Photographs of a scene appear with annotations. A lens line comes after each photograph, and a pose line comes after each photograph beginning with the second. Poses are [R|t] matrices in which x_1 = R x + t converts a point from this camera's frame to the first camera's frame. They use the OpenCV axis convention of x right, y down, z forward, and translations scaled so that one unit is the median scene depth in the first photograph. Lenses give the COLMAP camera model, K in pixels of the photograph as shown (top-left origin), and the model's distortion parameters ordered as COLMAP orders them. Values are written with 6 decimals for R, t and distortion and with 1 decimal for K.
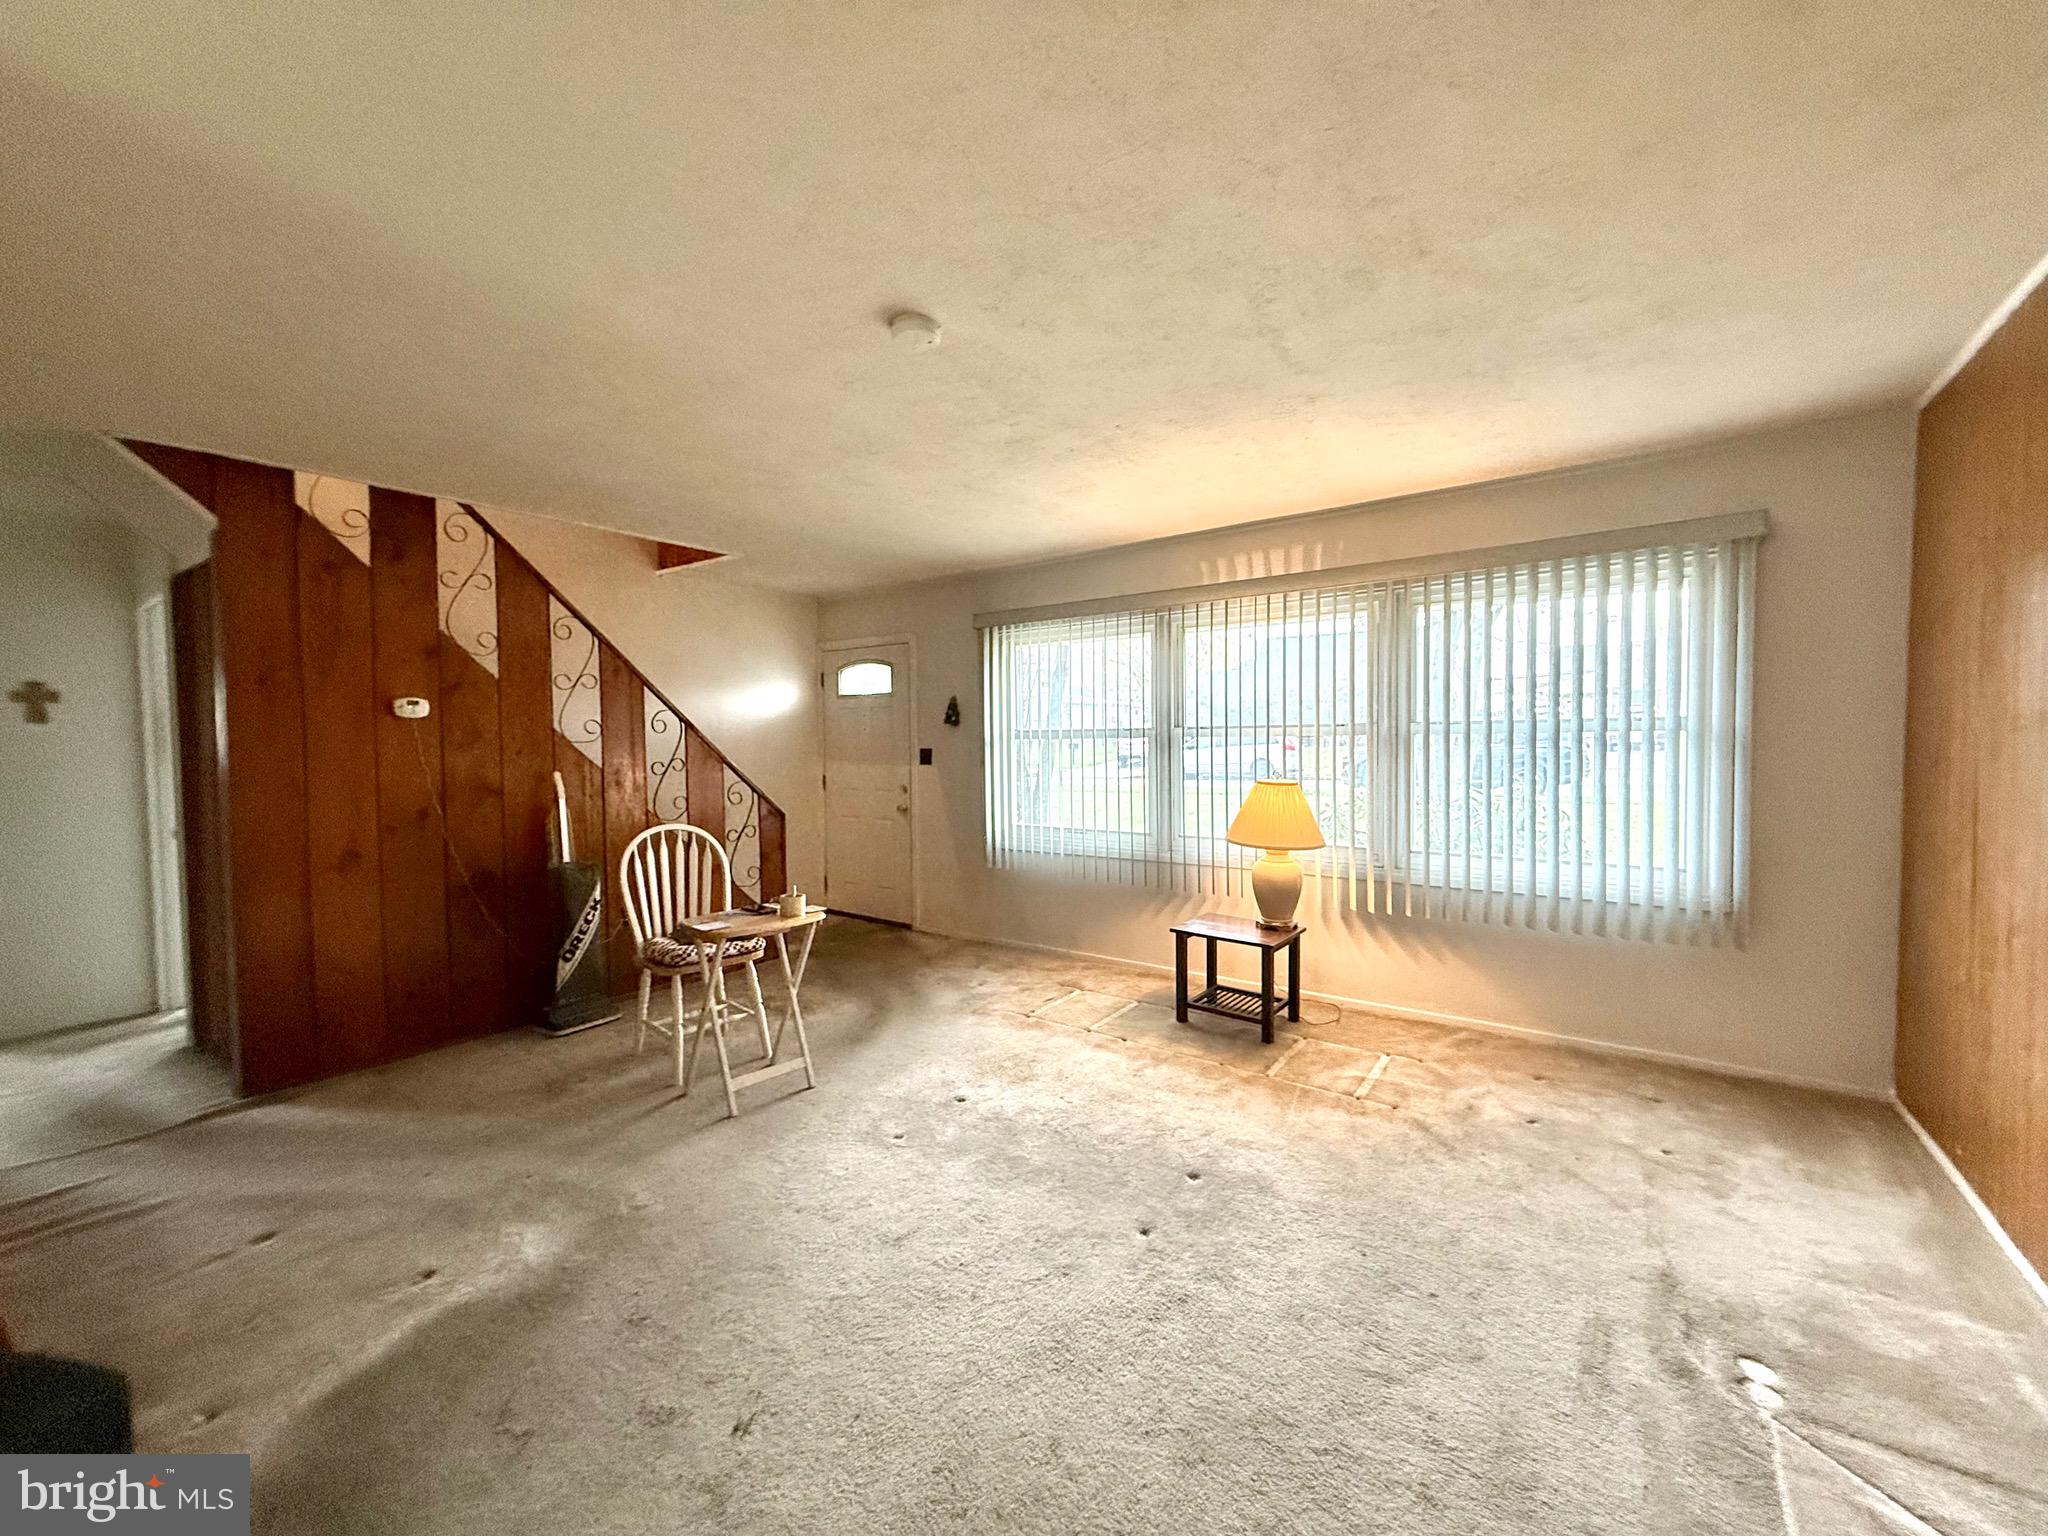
lens RADIAL K [[811.6, 0, 1017.3], [0, 811.6, 761.0], [0, 0, 1]] dist [-0.000617, 0.000040]
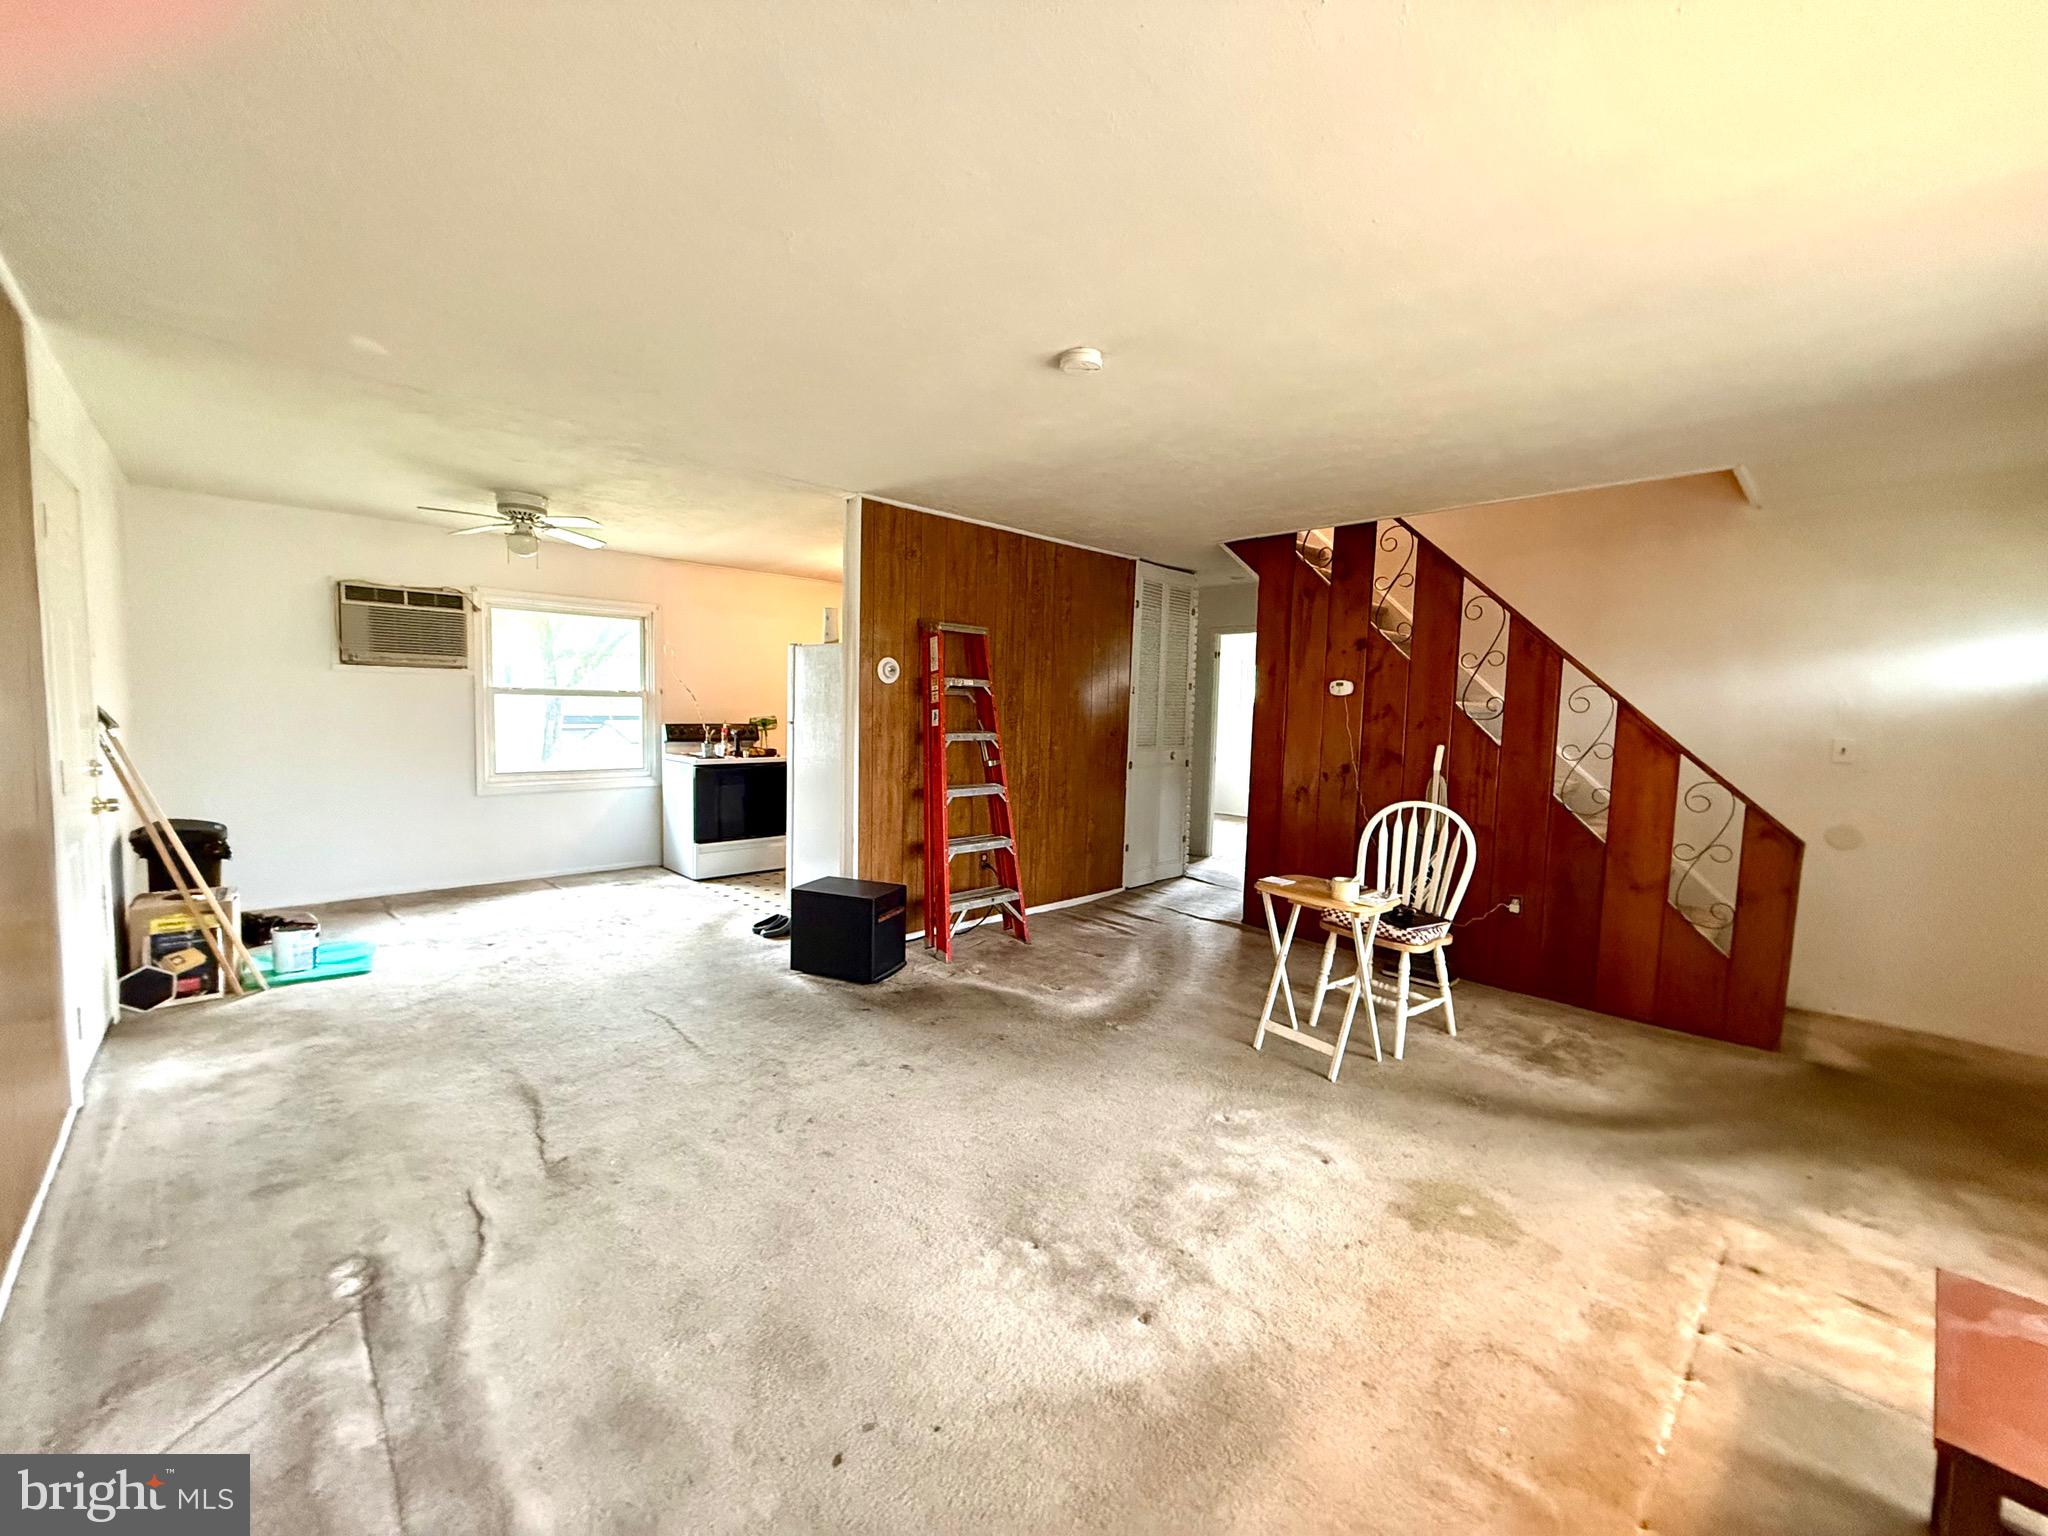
lens RADIAL K [[811.6, 0, 1017.3], [0, 811.6, 761.0], [0, 0, 1]] dist [-0.000617, 0.000040]
pose [[-0.161805, 0.076115, -0.983883, 0.643473], [-0.057178, 0.994623, 0.086349, -0.029818], [0.985165, 0.070228, -0.156583, 0.679078]]
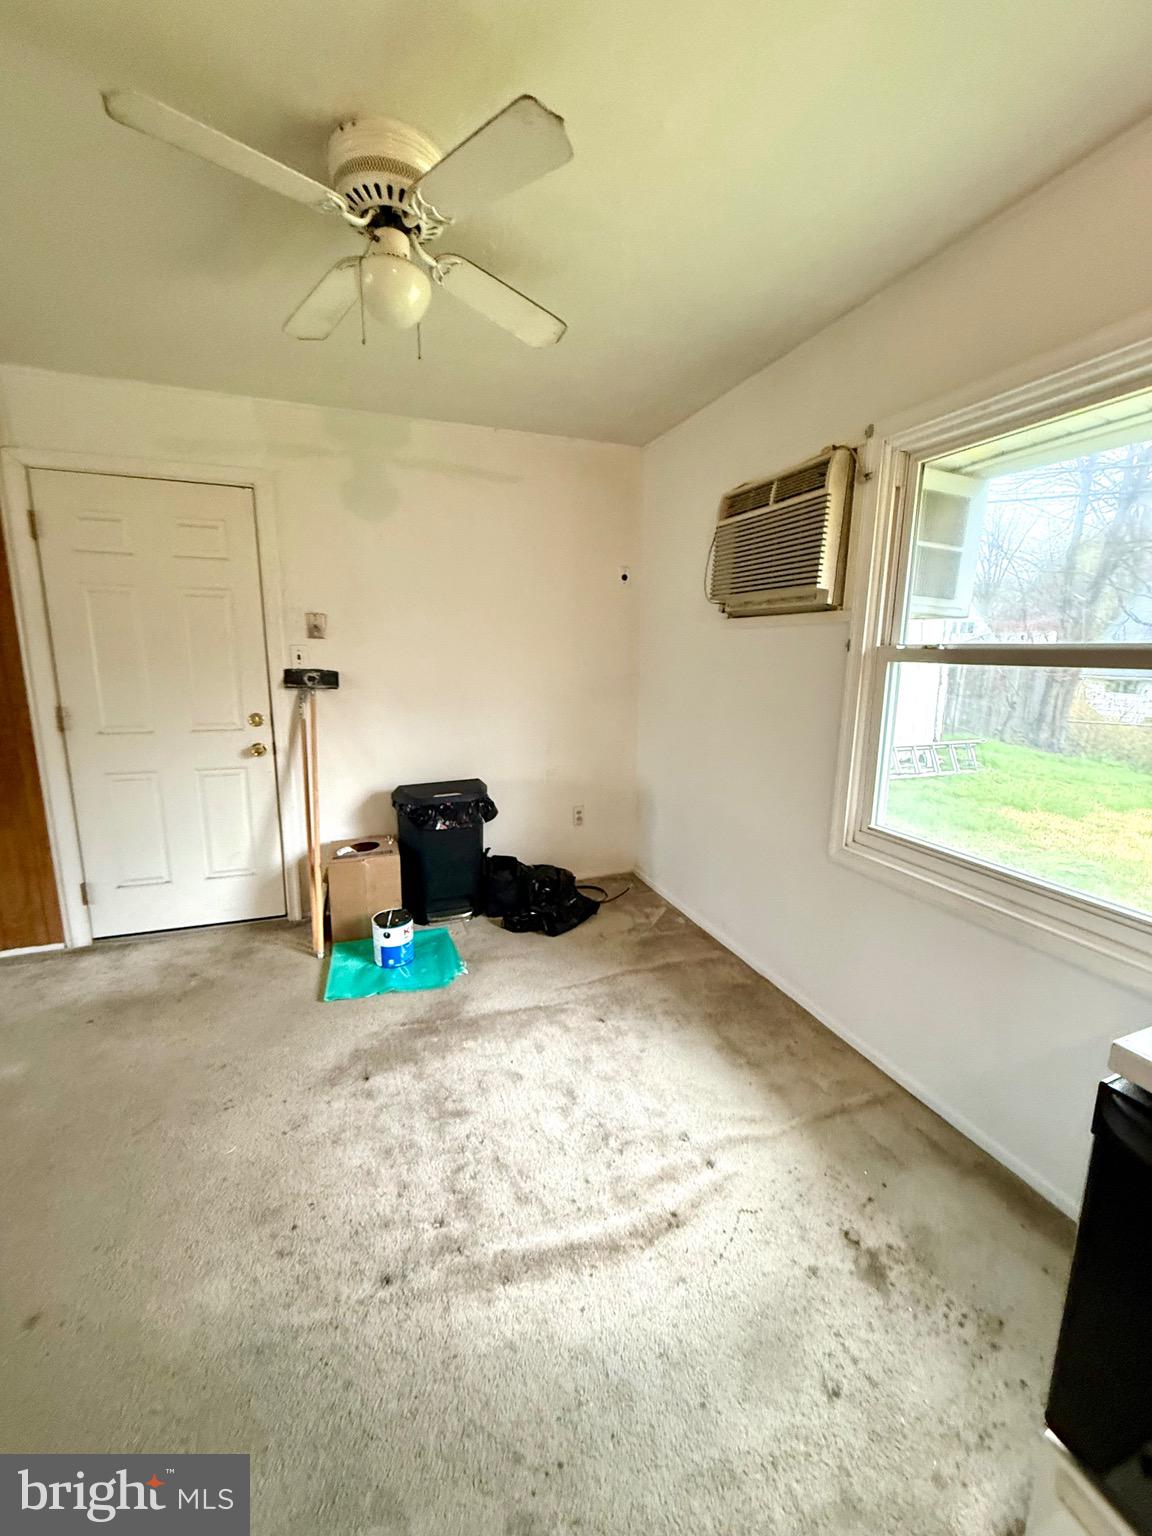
lens RADIAL K [[608.7, 0, 578.6], [0, 608.7, 763.2], [0, 0, 1]] dist [-0.000617, 0.000040]
pose [[-0.840133, -0.094421, 0.534099, -0.834999], [0.023377, 0.977511, 0.209583, 0.004282], [-0.541877, 0.188563, -0.819032, 0.018904]]
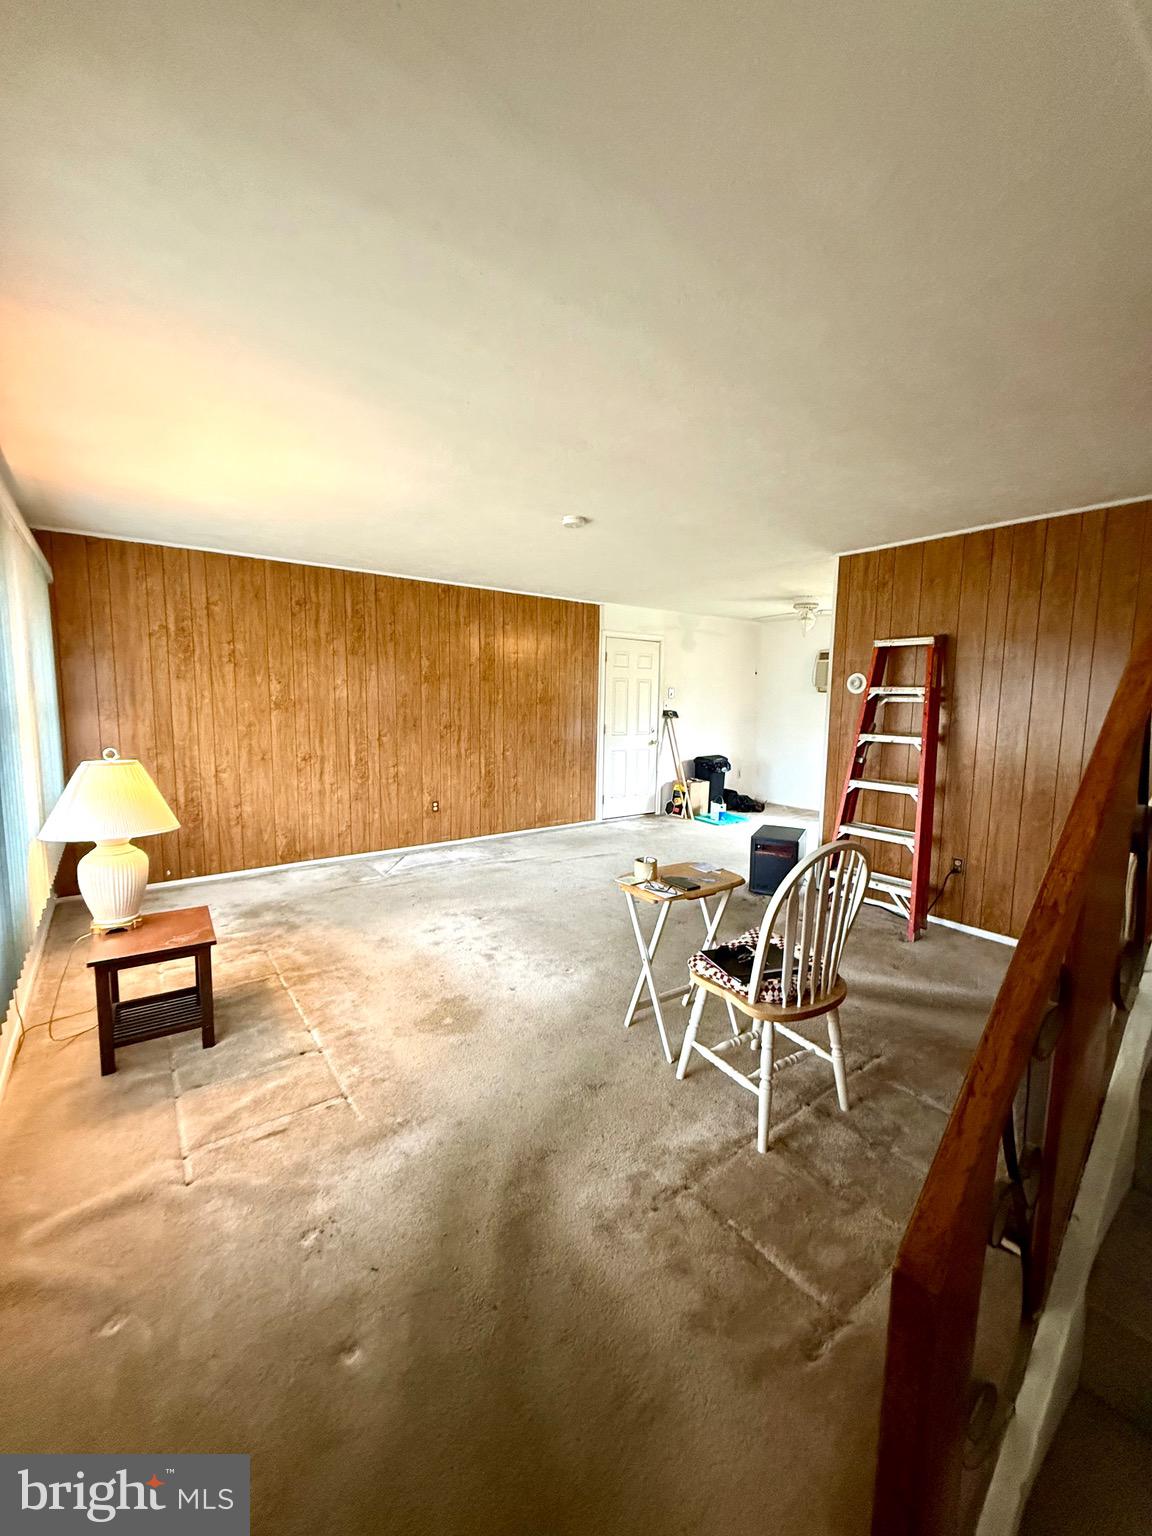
lens RADIAL K [[608.7, 0, 578.6], [0, 608.7, 763.2], [0, 0, 1]] dist [-0.000617, 0.000040]
pose [[-0.960686, -0.030696, 0.275934, -0.363451], [0.007552, 0.990613, 0.136490, -0.061649], [-0.277533, 0.133208, -0.951436, 1.578935]]
